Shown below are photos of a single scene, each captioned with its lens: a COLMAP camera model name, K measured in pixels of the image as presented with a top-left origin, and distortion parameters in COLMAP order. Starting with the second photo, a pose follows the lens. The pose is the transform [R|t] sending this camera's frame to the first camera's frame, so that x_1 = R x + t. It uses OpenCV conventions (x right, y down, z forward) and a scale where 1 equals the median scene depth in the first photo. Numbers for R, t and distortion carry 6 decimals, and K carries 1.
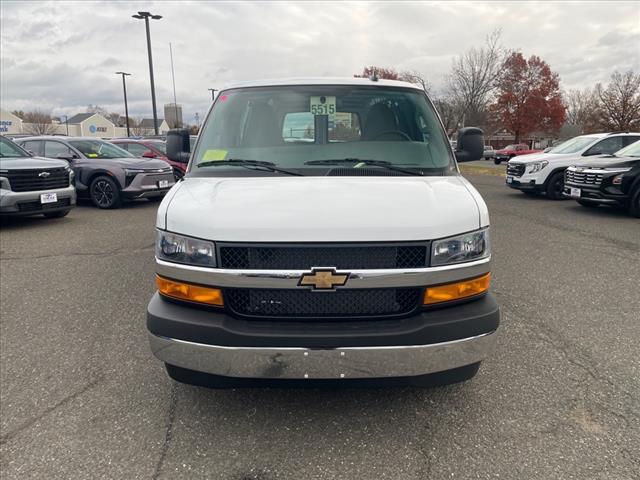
lens RADIAL K [[486.0, 0, 323.3], [0, 486.0, 241.6], [0, 0, 1]] dist [0.118061, -0.158842]
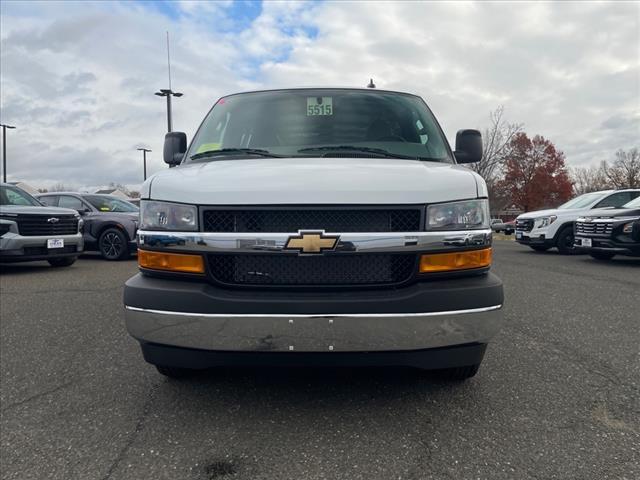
lens RADIAL K [[486.0, 0, 326.1], [0, 486.0, 239.6], [0, 0, 1]] dist [0.111988, -0.146428]
pose [[0.999804, 0.001729, -0.019737, 0.037543], [-0.004835, 0.987354, -0.158455, 0.173403], [0.019214, 0.158519, 0.987169, 0.058029]]
